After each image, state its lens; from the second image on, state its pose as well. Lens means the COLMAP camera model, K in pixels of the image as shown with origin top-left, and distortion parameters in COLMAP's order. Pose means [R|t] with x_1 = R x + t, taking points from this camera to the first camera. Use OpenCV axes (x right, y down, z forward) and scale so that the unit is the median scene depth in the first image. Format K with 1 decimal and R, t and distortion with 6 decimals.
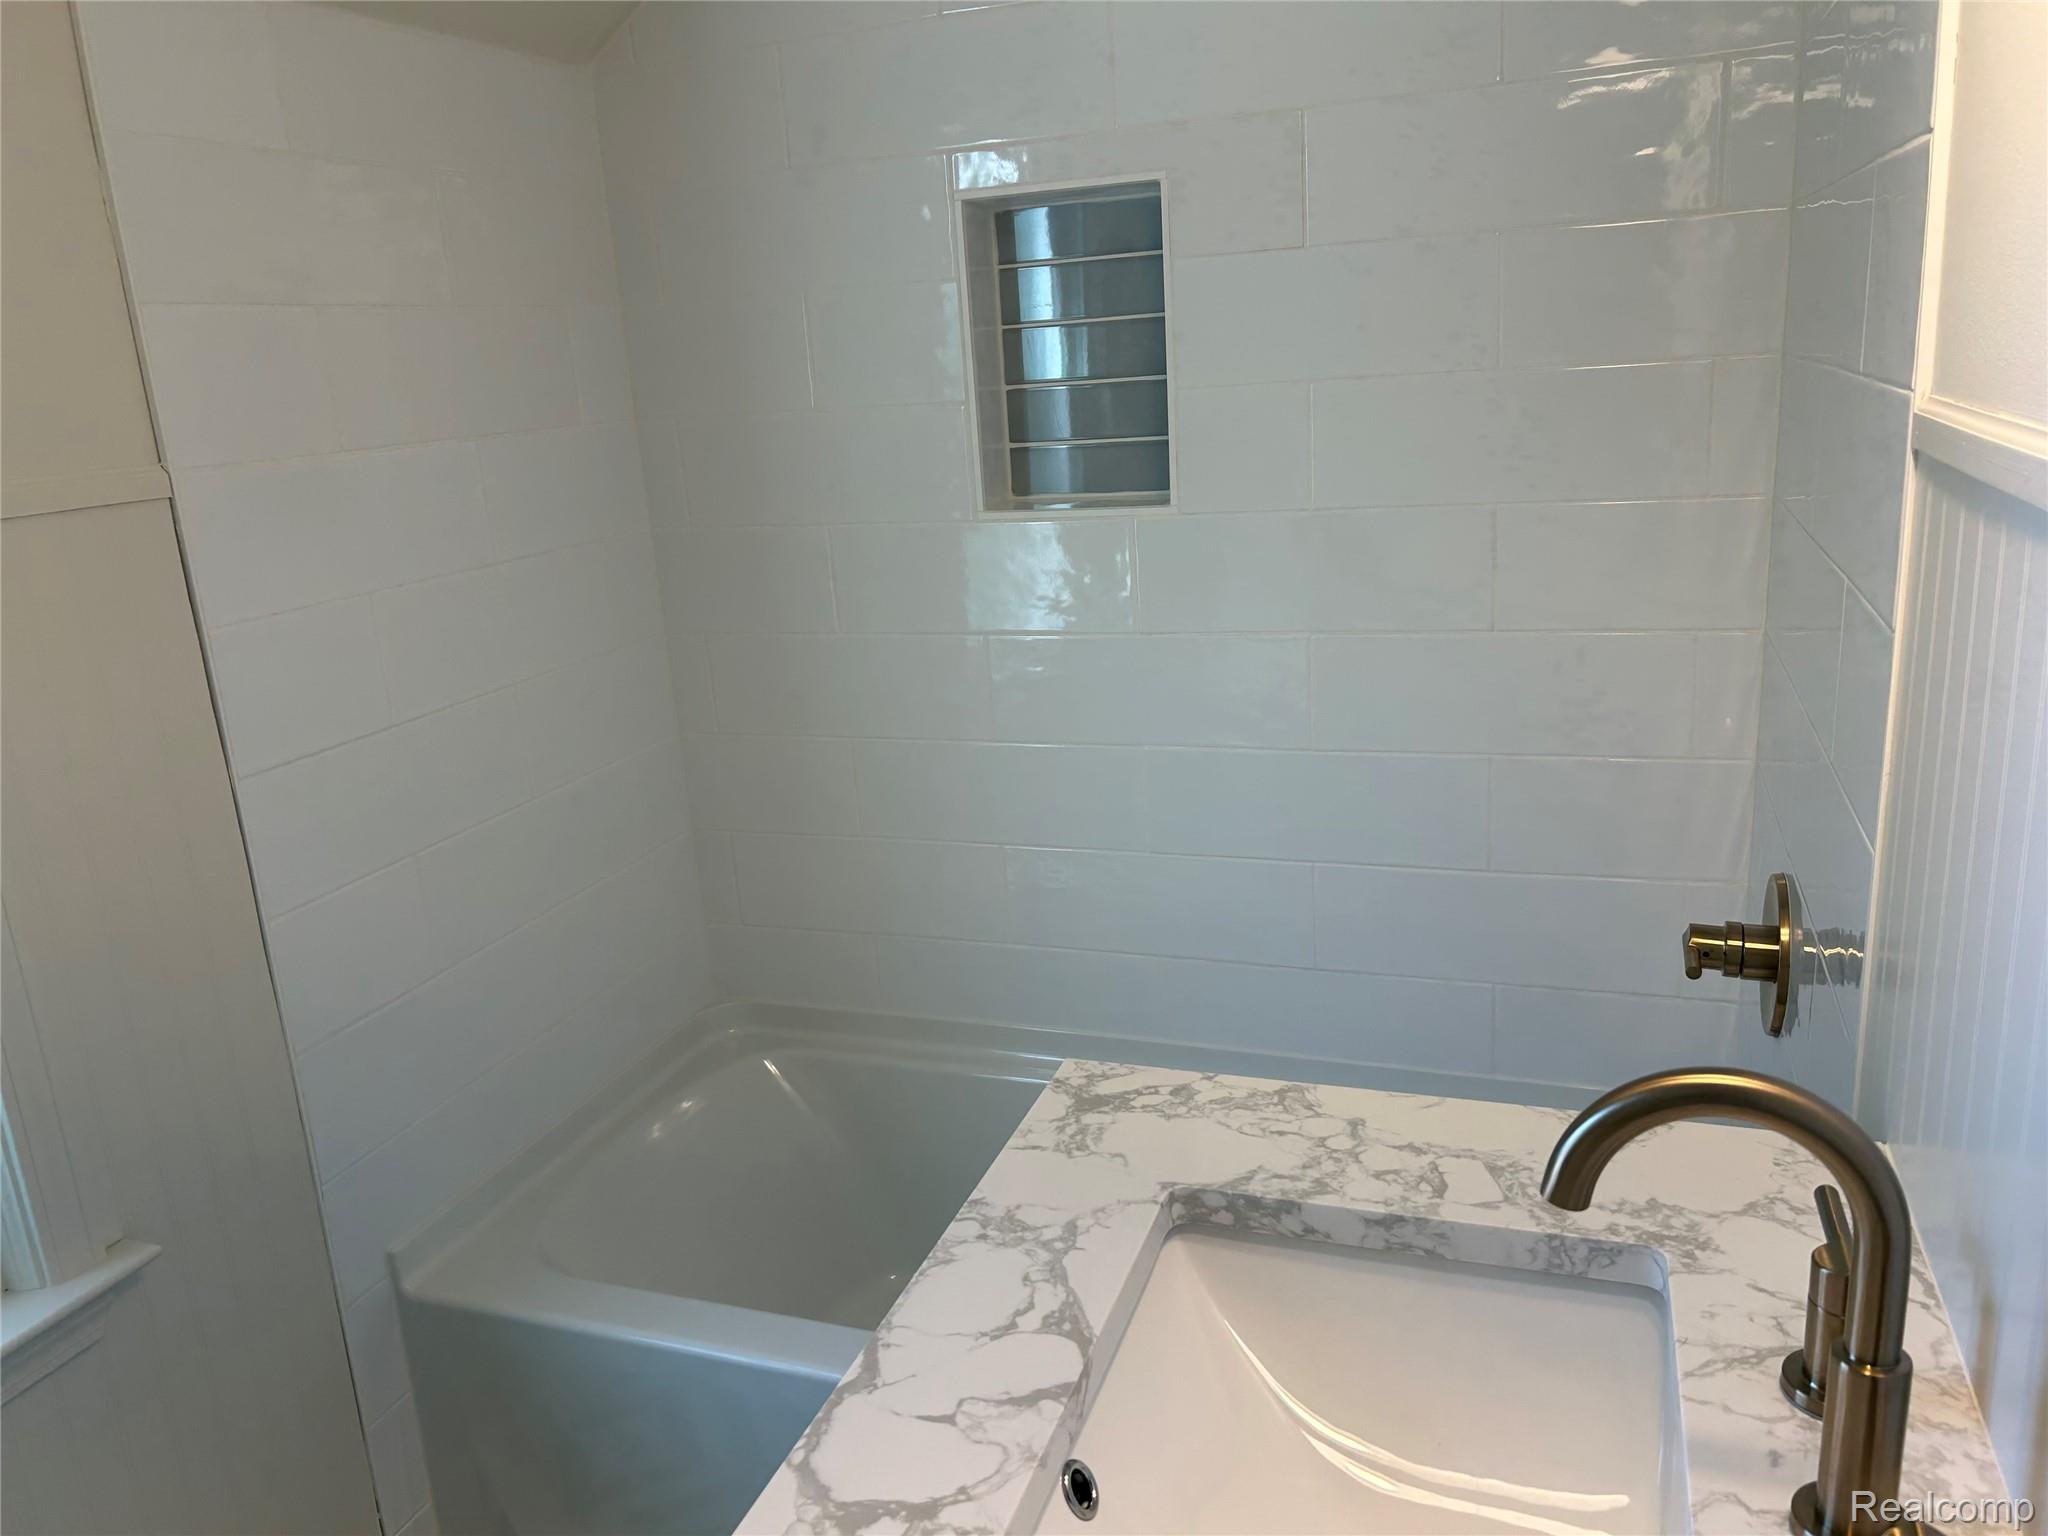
lens RADIAL K [[1519.5, 0, 1021.6], [0, 1519.5, 767.9], [0, 0, 1]] dist [-0.004597, -0.002459]
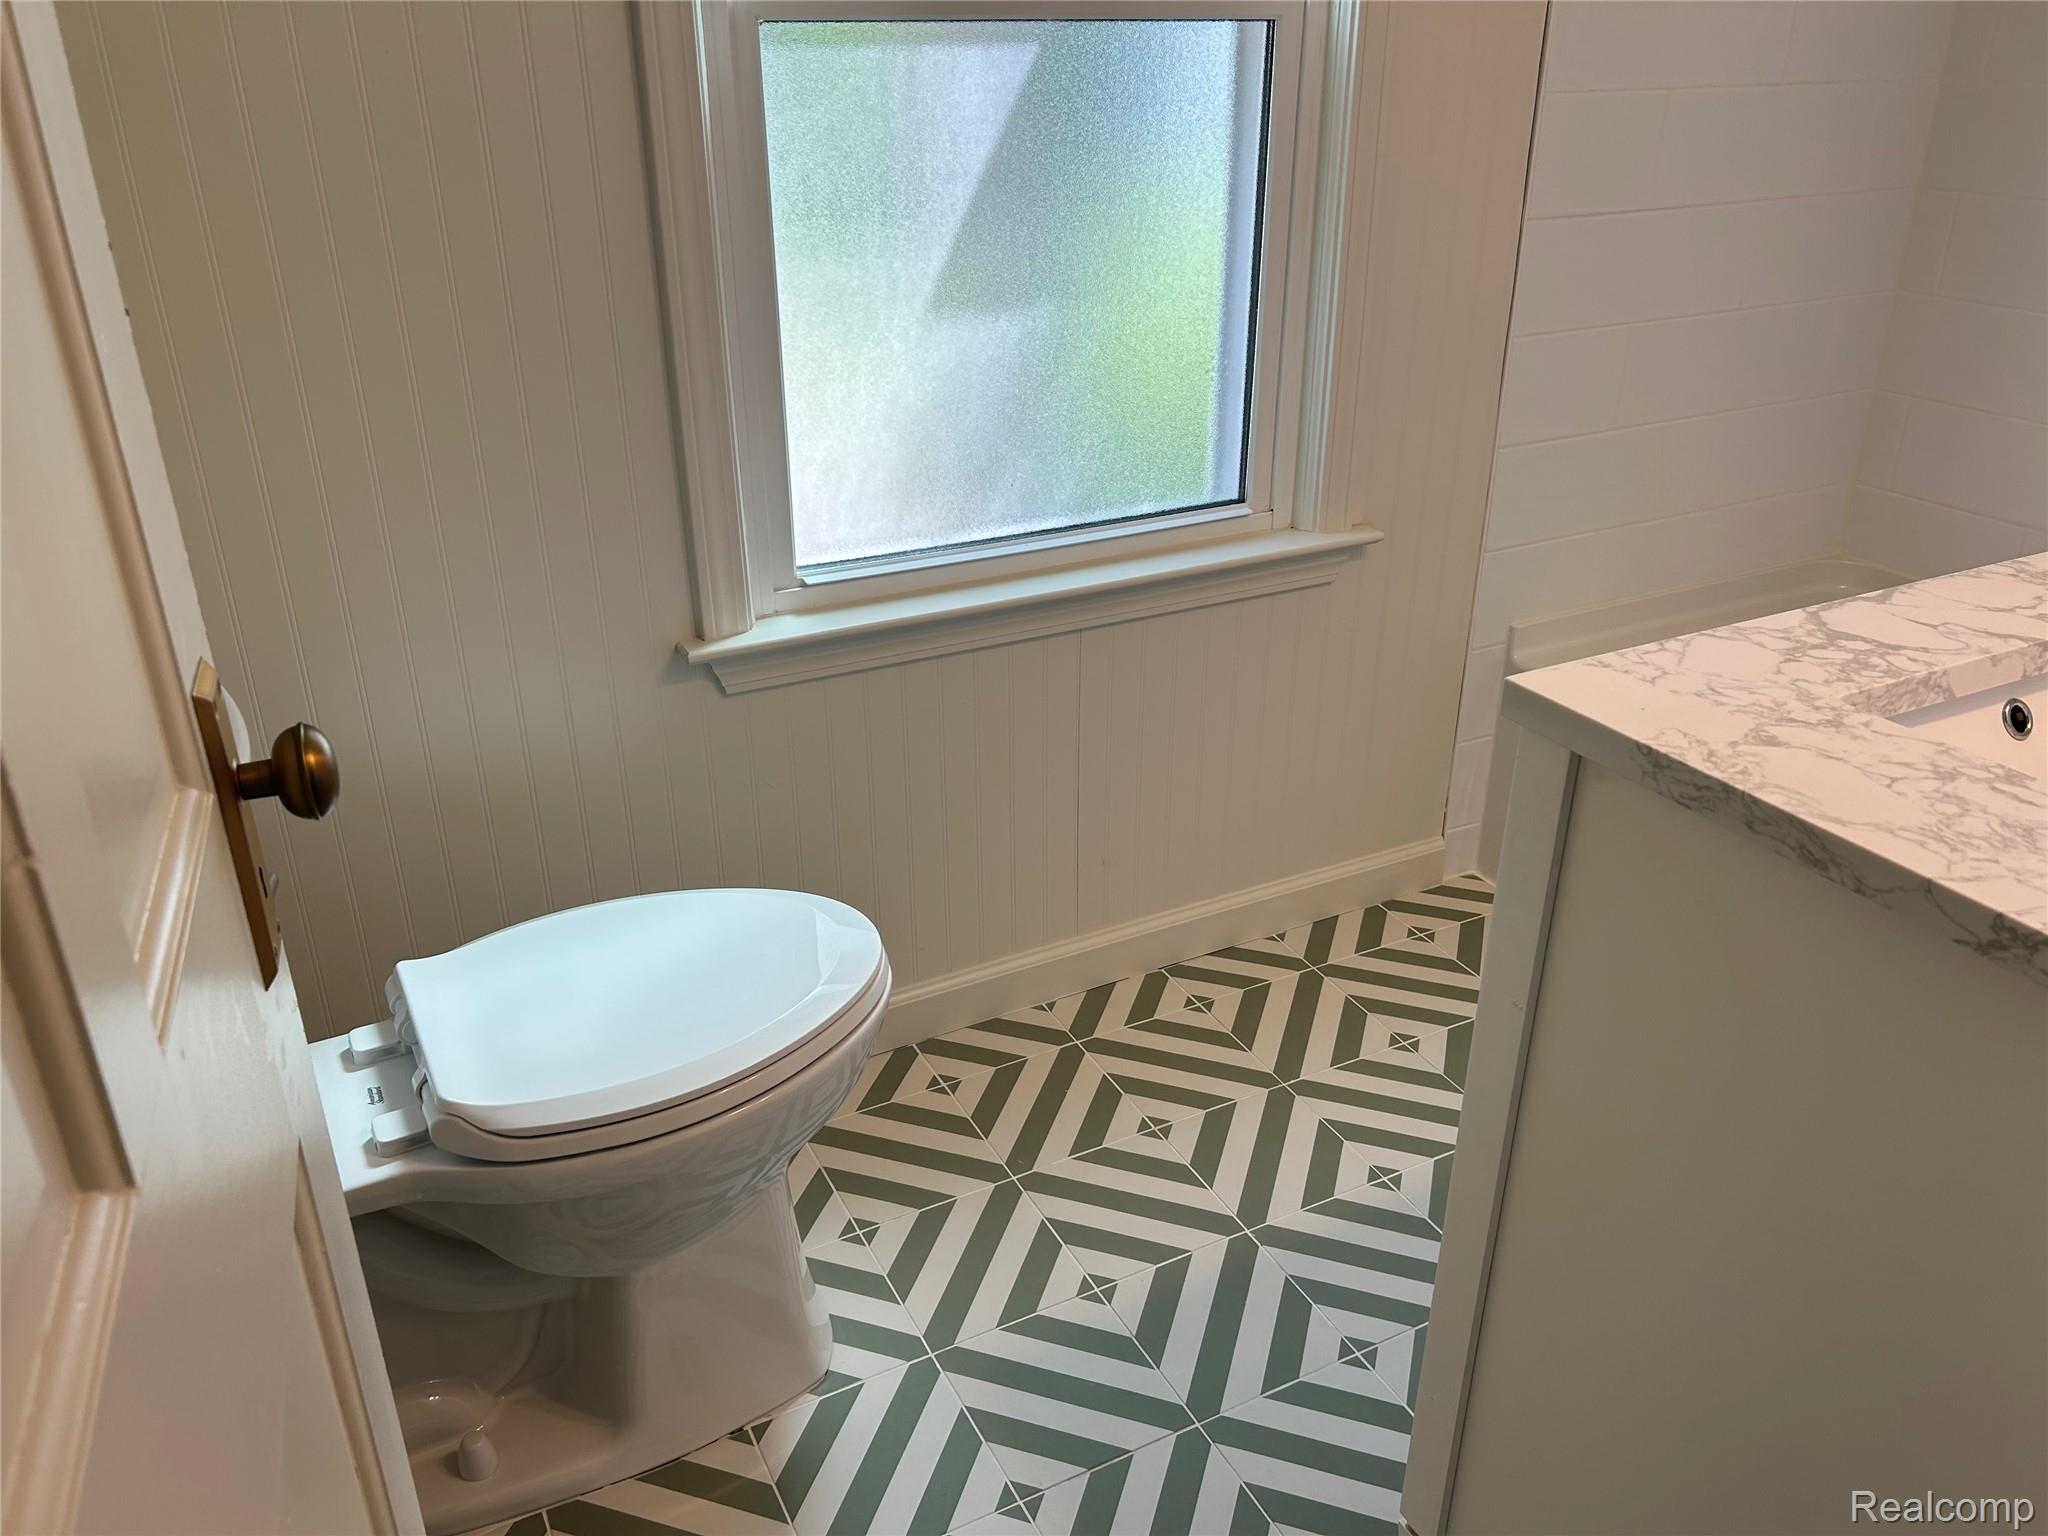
lens RADIAL K [[1519.5, 0, 1021.8], [0, 1519.5, 764.9], [0, 0, 1]] dist [-0.004597, -0.002459]
pose [[0.720880, 0.352341, -0.596815, 0.218406], [-0.226002, 0.933567, 0.278165, 0.342186], [0.655176, -0.065642, 0.752619, -0.579326]]
